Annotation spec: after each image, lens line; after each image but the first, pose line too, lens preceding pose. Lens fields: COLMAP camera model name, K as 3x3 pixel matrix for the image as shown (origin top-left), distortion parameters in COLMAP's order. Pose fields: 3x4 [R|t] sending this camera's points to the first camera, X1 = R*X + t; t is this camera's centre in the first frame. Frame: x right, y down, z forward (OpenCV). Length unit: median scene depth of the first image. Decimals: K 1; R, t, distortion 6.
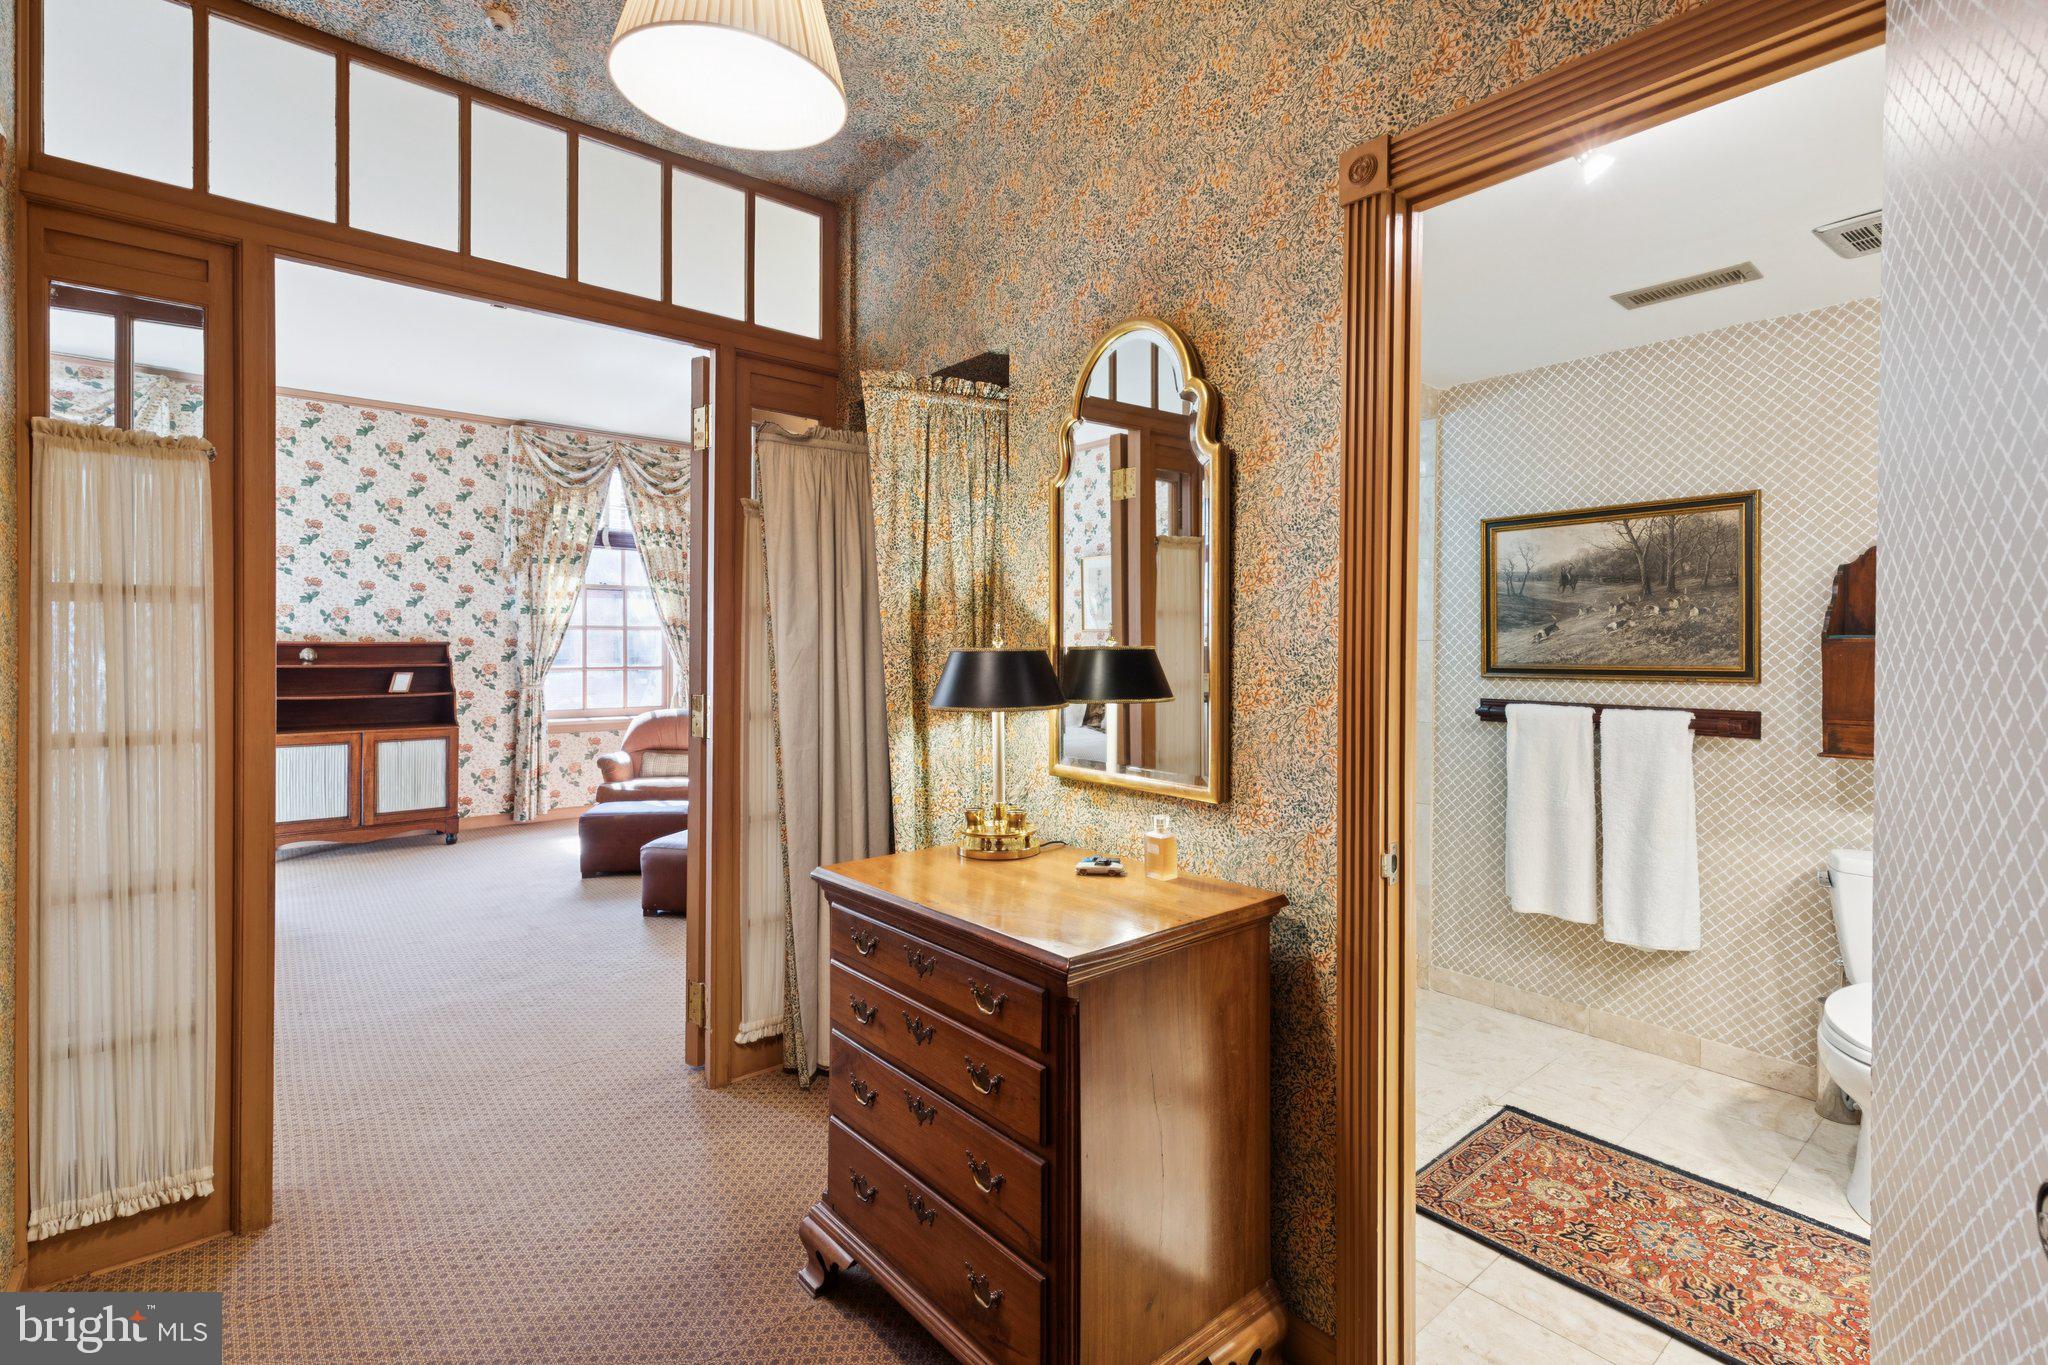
lens RADIAL K [[922.4, 0, 1027.7], [0, 922.4, 663.0], [0, 0, 1]] dist [0.003002, 0.000602]
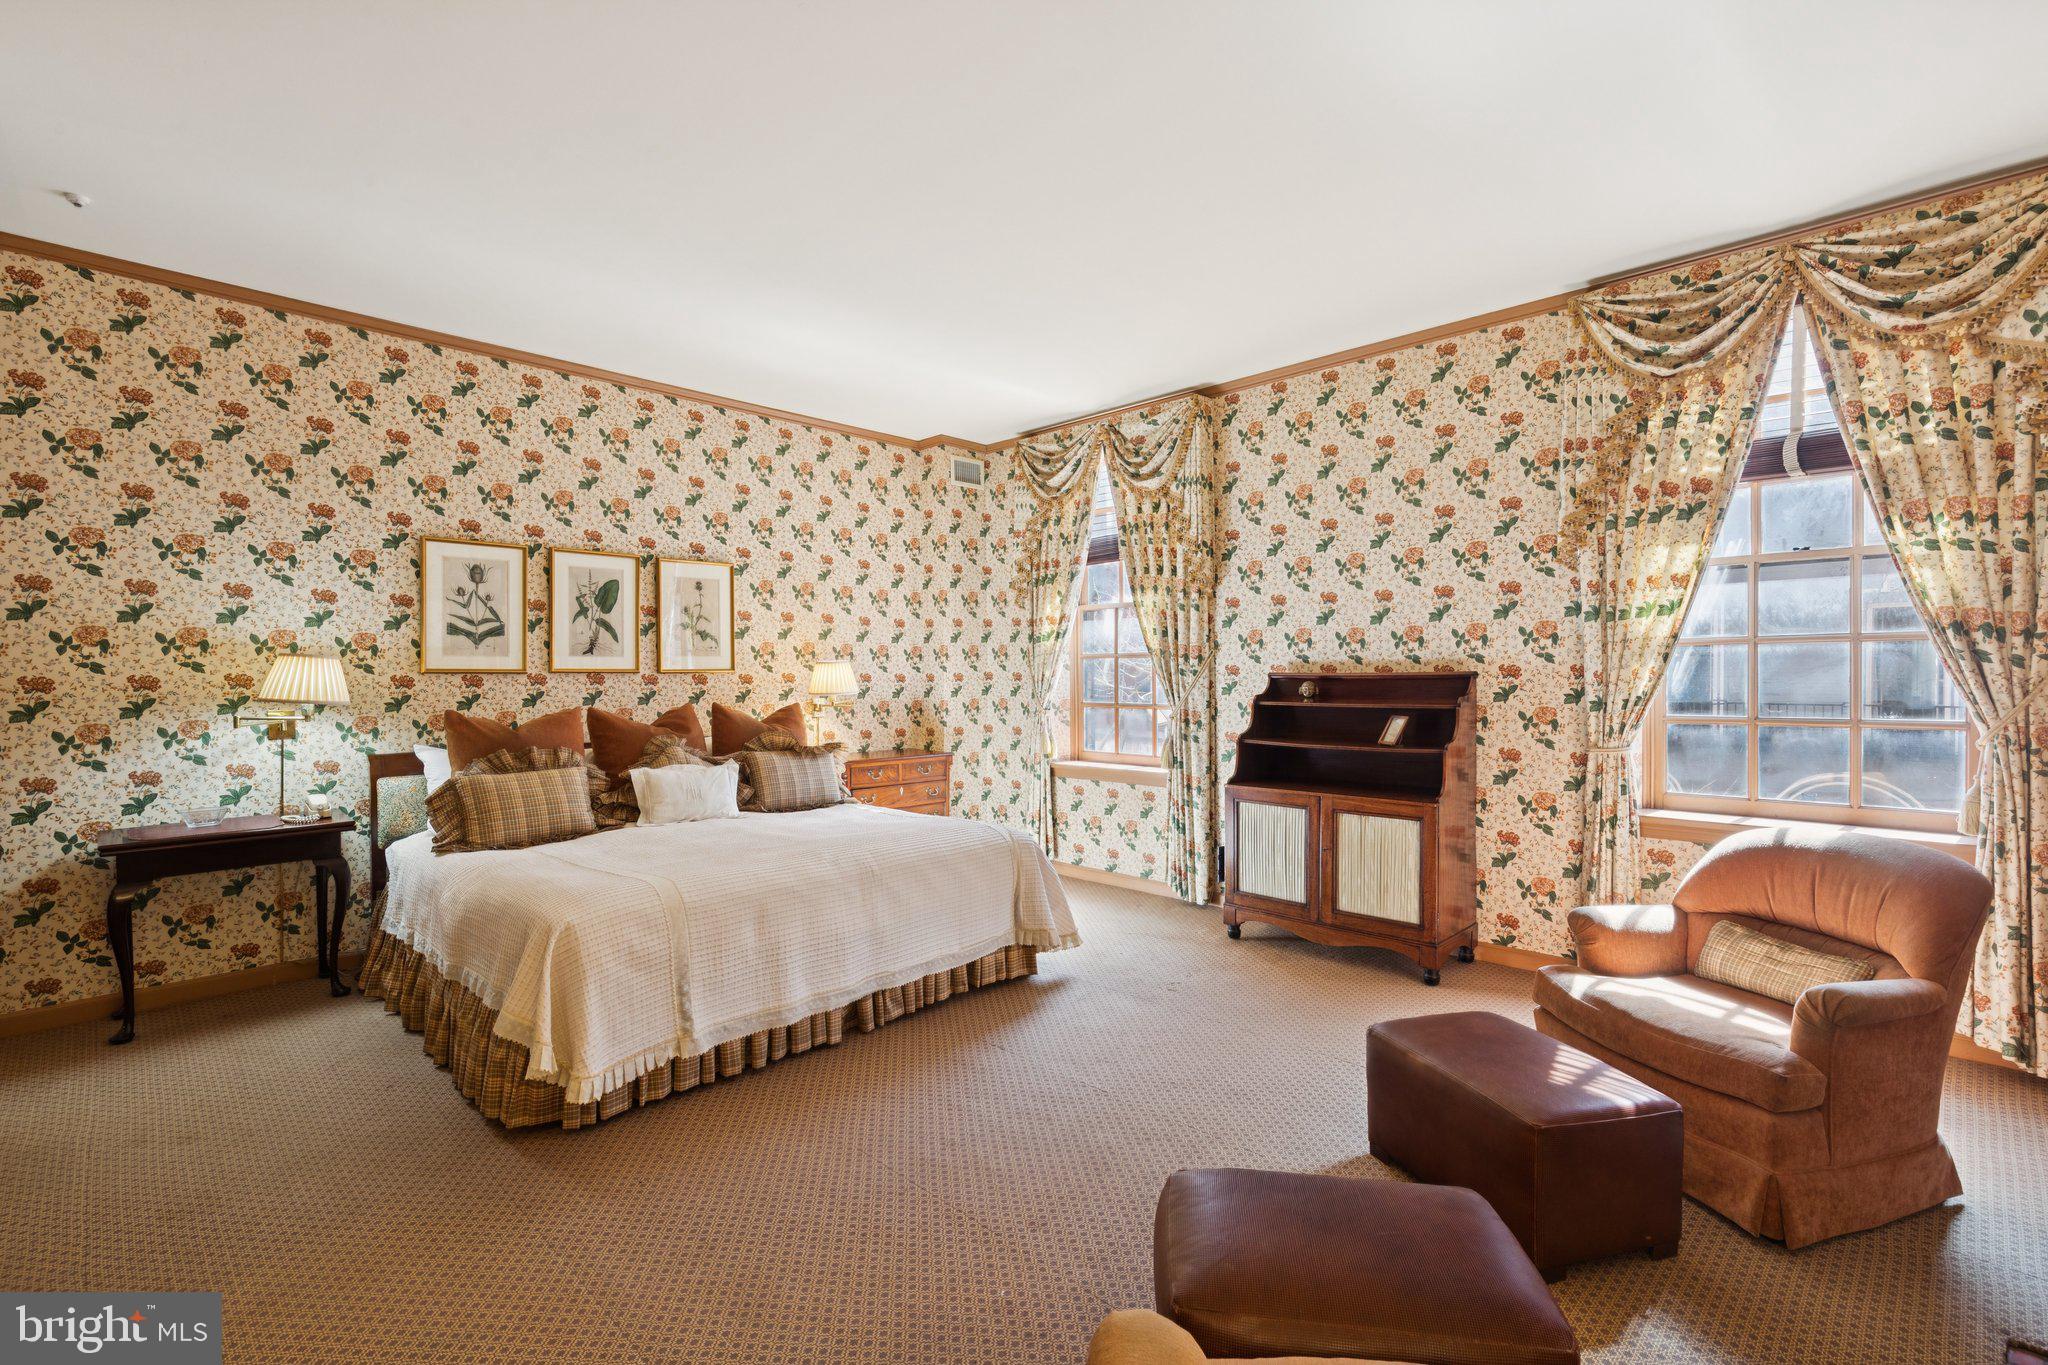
lens RADIAL K [[922.4, 0, 1024.9], [0, 922.4, 685.2], [0, 0, 1]] dist [0.003002, 0.000602]
pose [[0.088184, 0.008337, -0.996069, -0.005859], [-0.013067, 0.999889, 0.007212, -0.013310], [0.996019, 0.012379, 0.088283, 0.602856]]
